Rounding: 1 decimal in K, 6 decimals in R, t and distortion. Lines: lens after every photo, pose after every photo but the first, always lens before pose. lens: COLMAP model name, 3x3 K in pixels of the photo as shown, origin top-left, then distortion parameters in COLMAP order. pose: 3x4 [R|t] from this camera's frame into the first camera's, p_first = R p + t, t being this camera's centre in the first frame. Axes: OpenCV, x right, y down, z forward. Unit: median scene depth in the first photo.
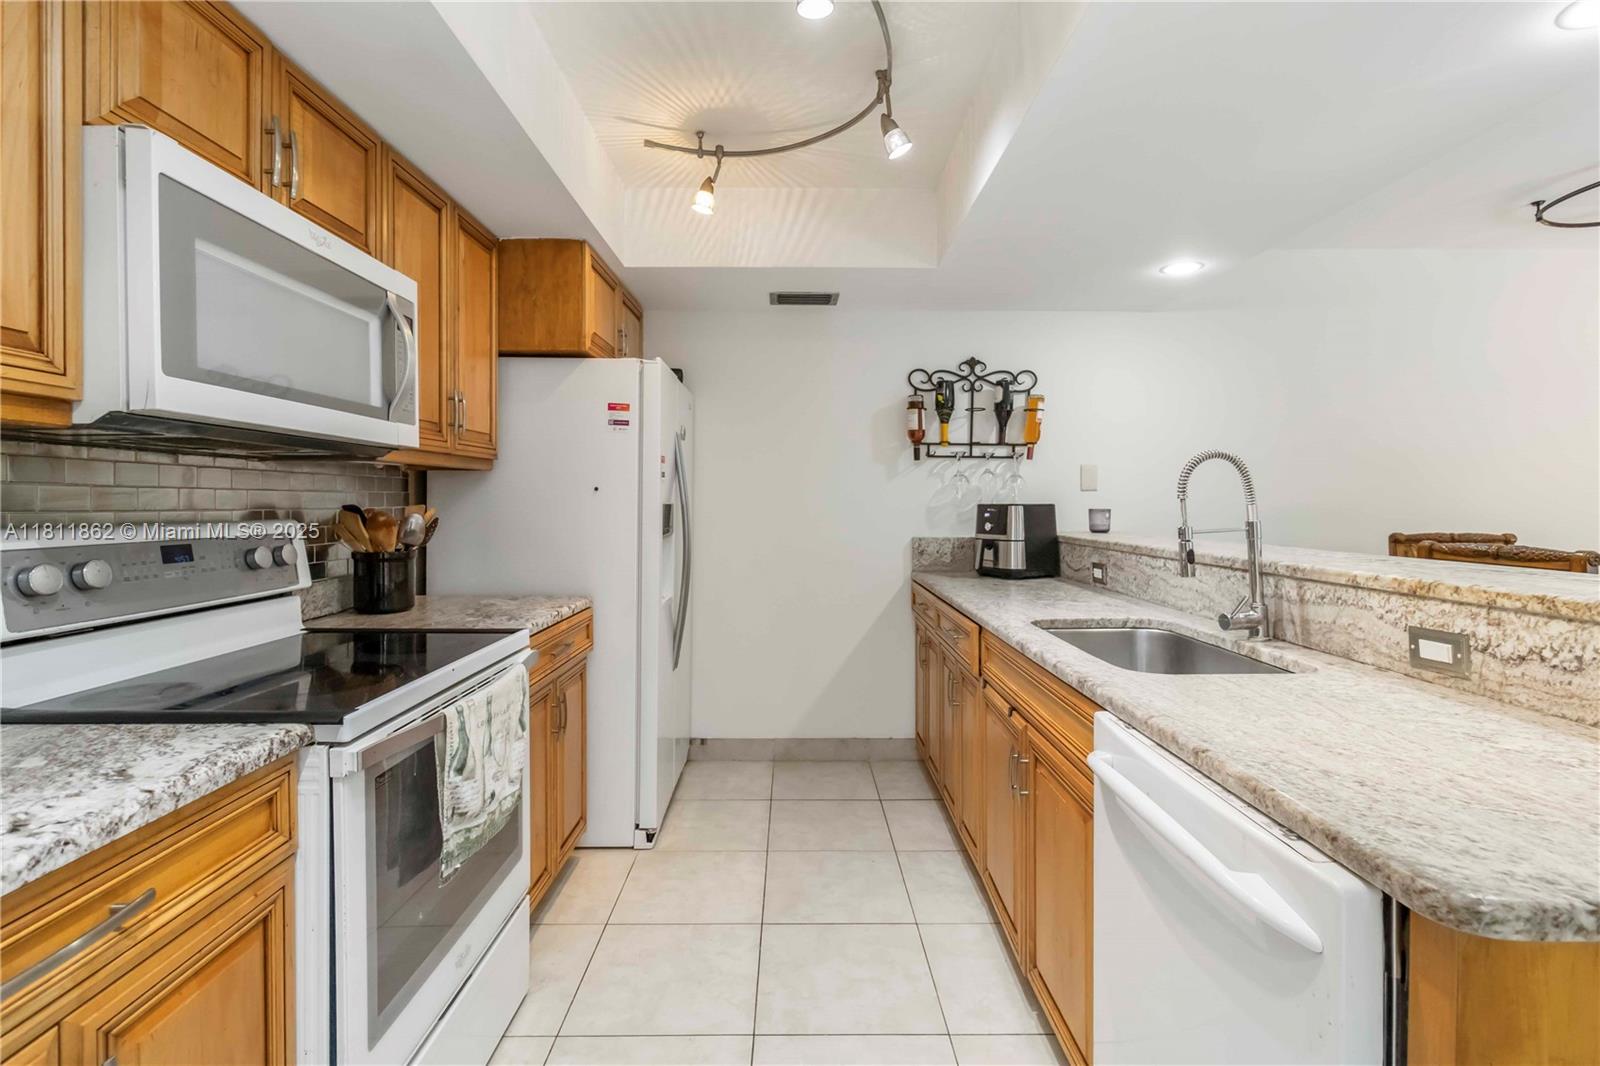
lens RADIAL K [[746.6, 0, 809.5], [0, 746.6, 499.3], [0, 0, 1]] dist [-0.000358, 0.000088]
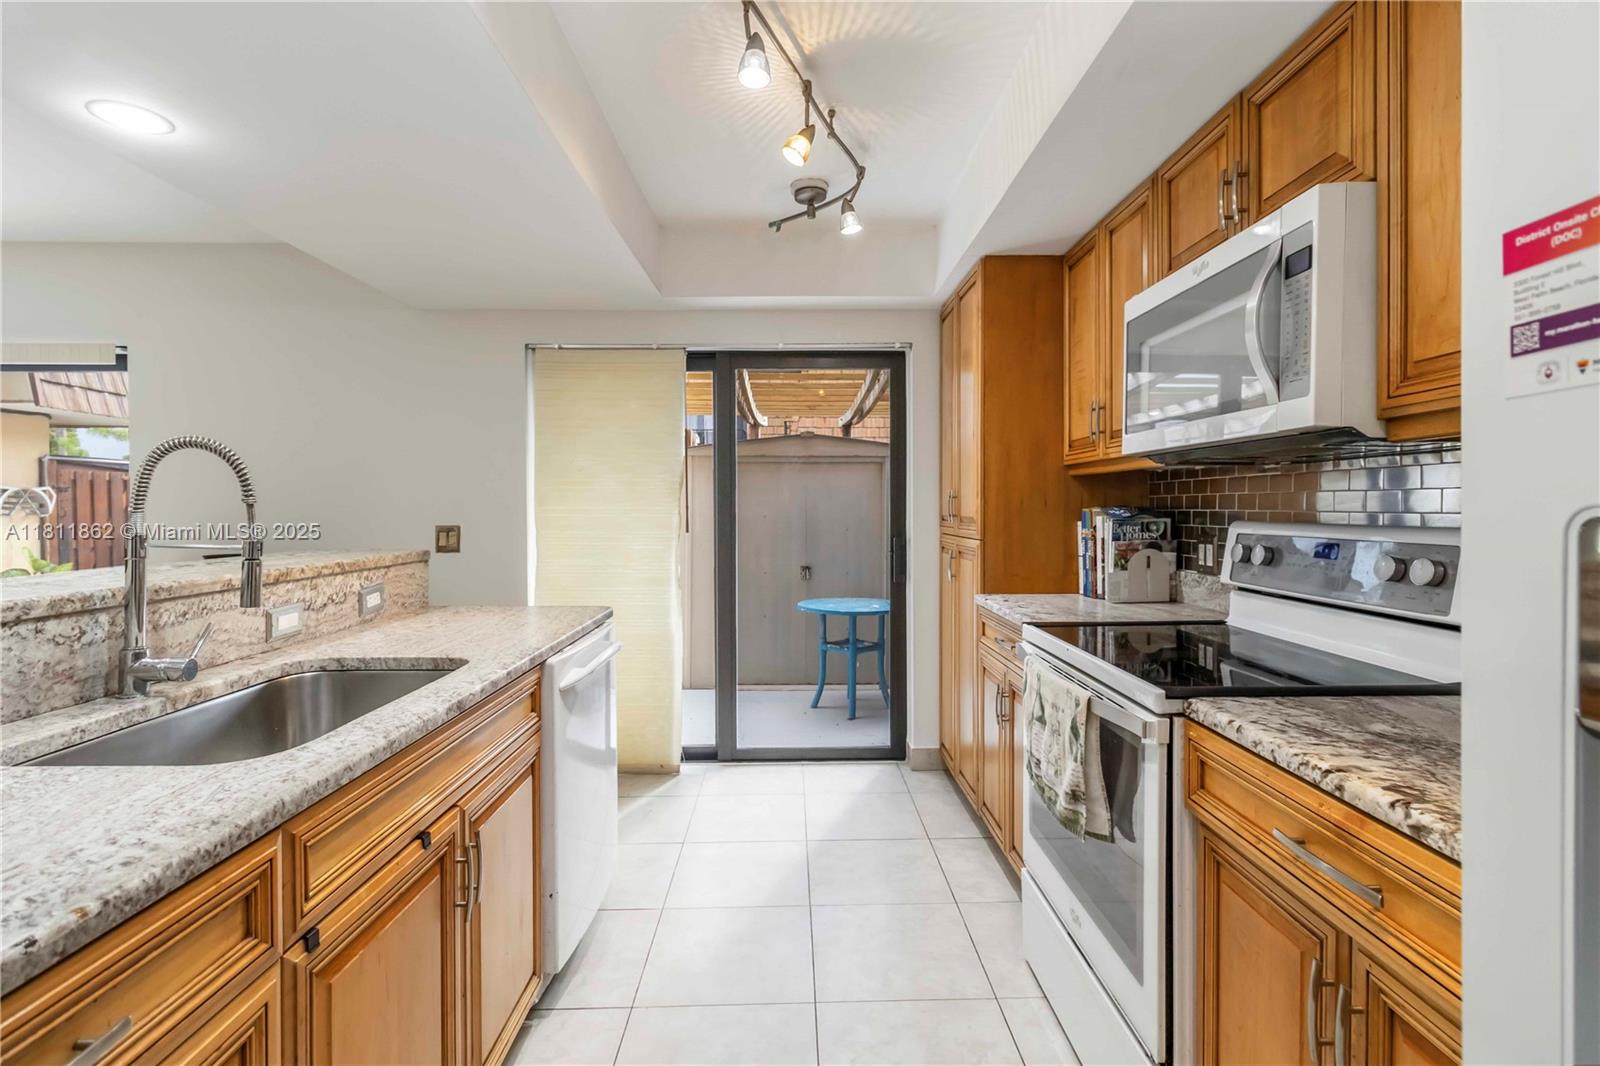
lens RADIAL K [[746.6, 0, 809.5], [0, 746.6, 499.3], [0, 0, 1]] dist [-0.000358, 0.000088]
pose [[-0.999996, 0.001750, 0.002272, -0.088234], [0.001721, 0.999920, -0.012533, 0.006934], [-0.002293, -0.012529, -0.999919, 2.420840]]
